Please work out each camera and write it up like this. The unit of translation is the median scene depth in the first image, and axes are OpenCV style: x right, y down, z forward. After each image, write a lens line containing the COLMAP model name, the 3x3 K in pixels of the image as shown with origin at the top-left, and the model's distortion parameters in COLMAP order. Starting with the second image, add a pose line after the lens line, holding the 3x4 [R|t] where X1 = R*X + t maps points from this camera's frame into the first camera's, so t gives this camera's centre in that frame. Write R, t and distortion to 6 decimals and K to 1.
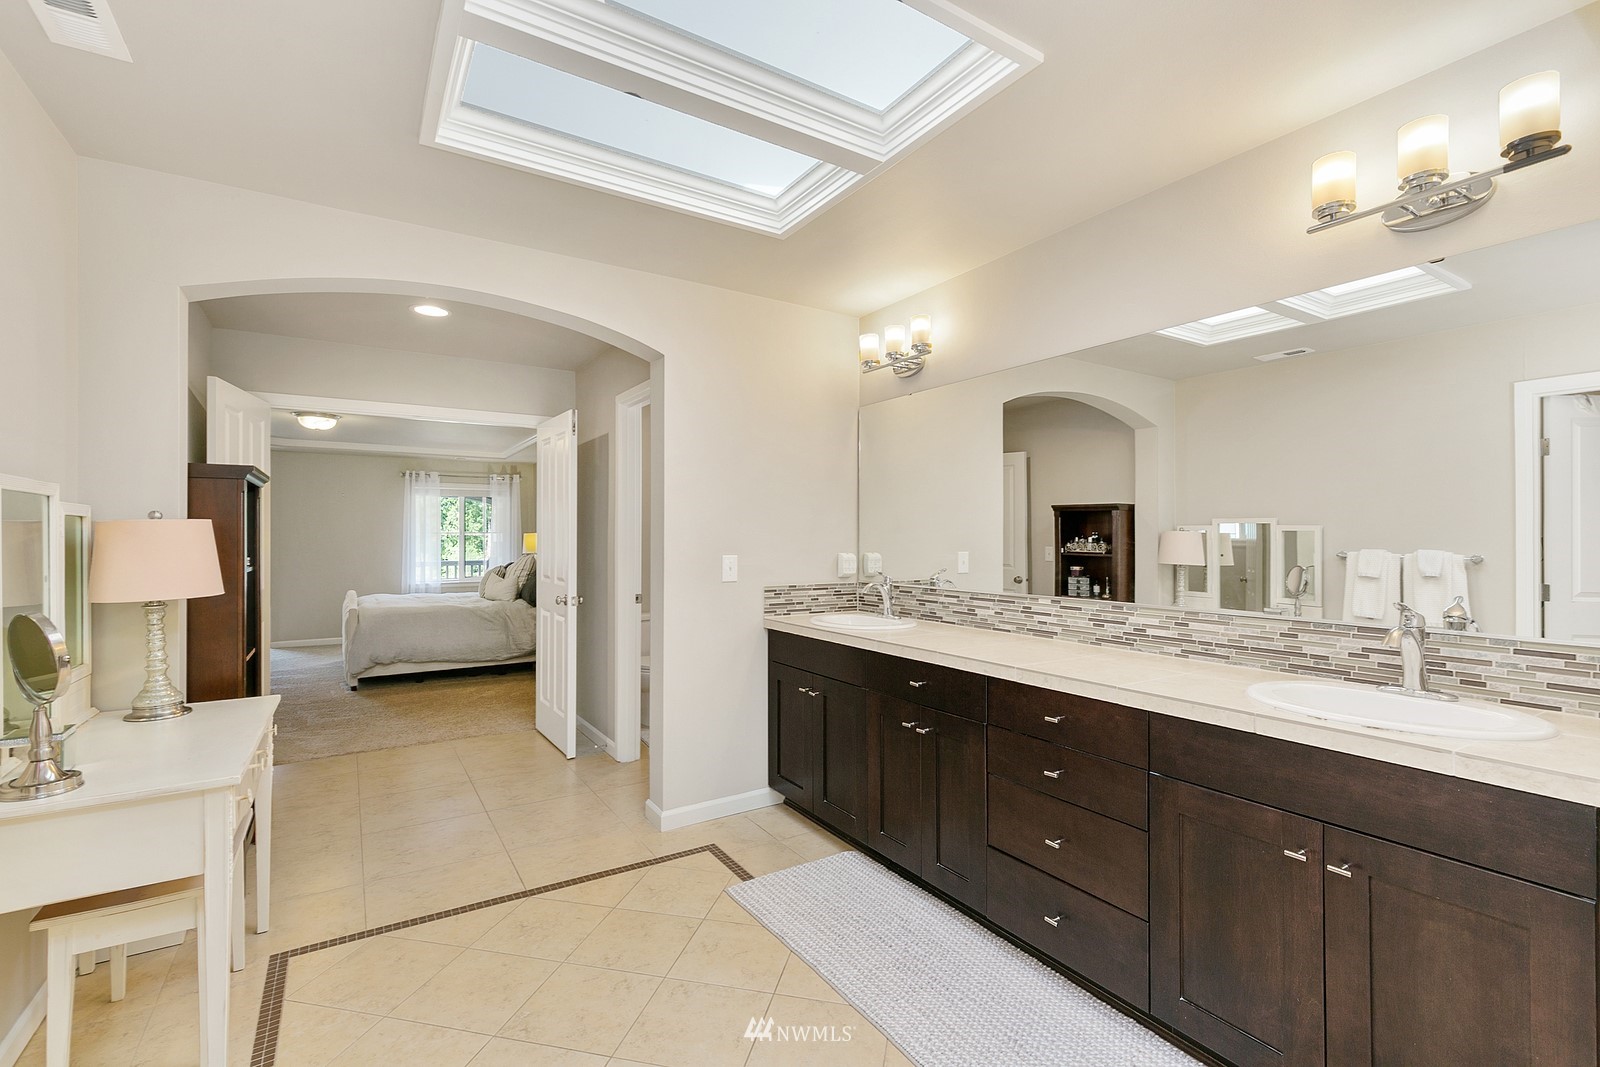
lens RADIAL K [[725.3, 0, 814.2], [0, 725.3, 536.7], [0, 0, 1]] dist [0.000238, -0.000170]
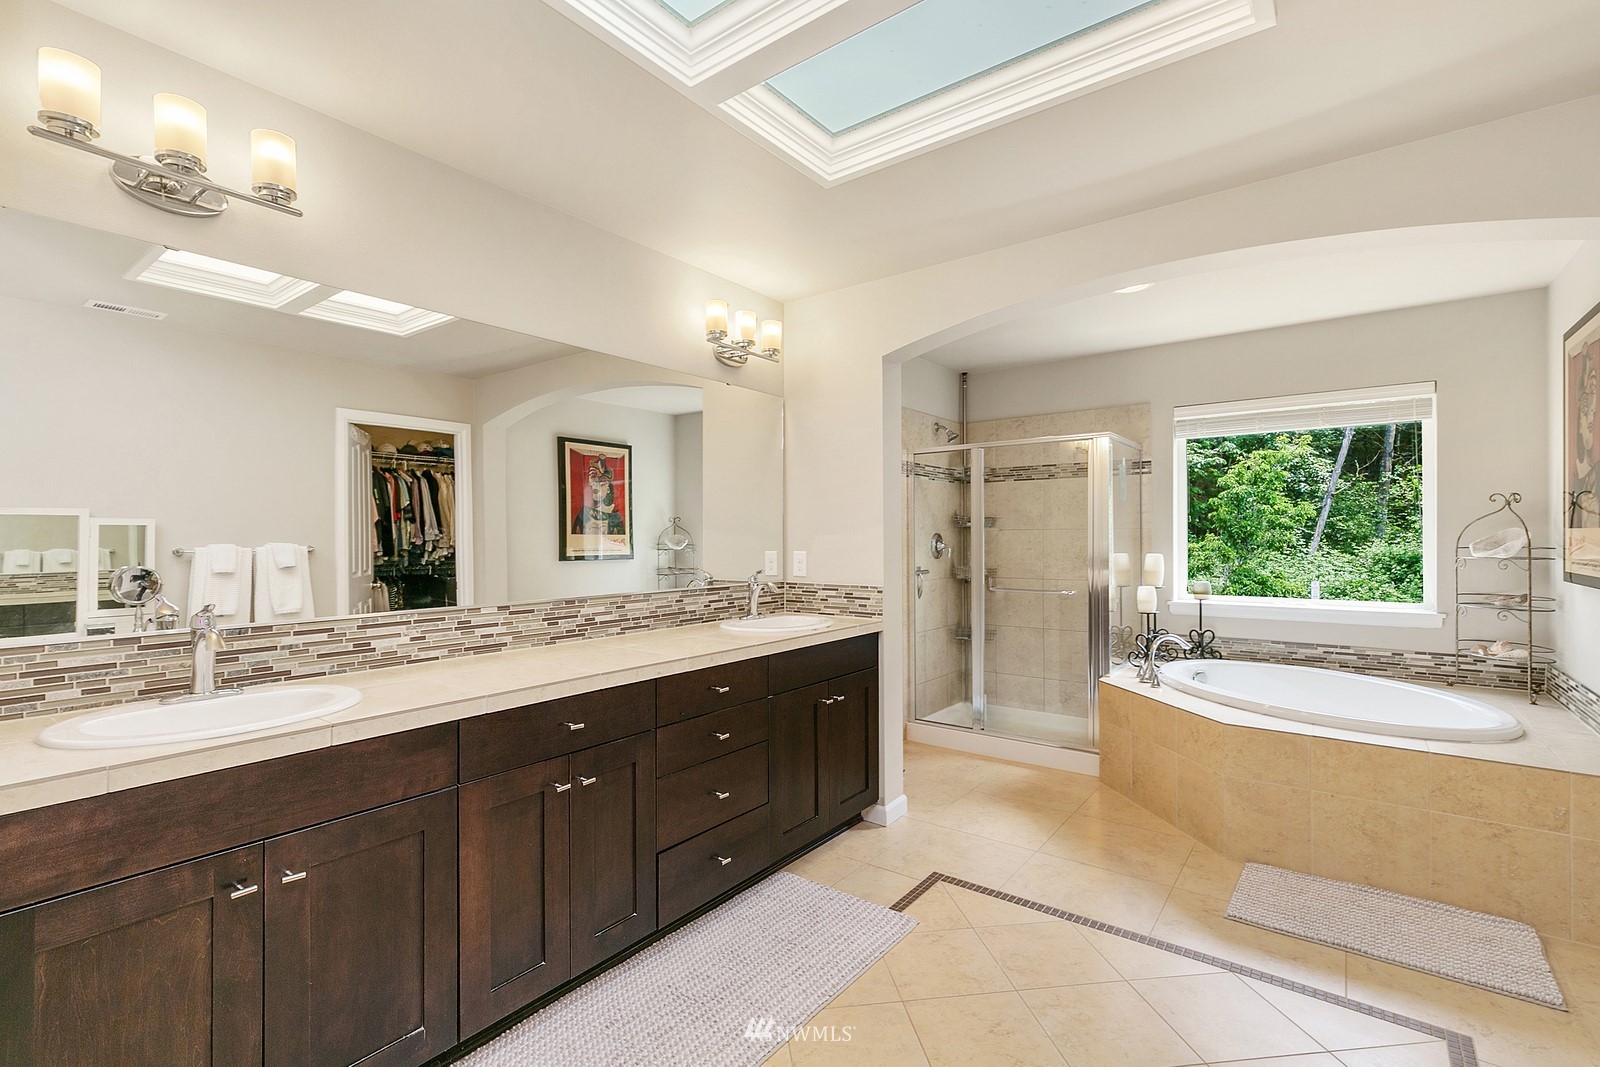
lens RADIAL K [[725.3, 0, 814.2], [0, 725.3, 536.7], [0, 0, 1]] dist [0.000238, -0.000170]
pose [[-0.359457, -0.002782, 0.933157, -0.648891], [-0.000552, 0.999996, 0.002768, 0.001802], [-0.933161, 0.000480, -0.359457, 1.023255]]
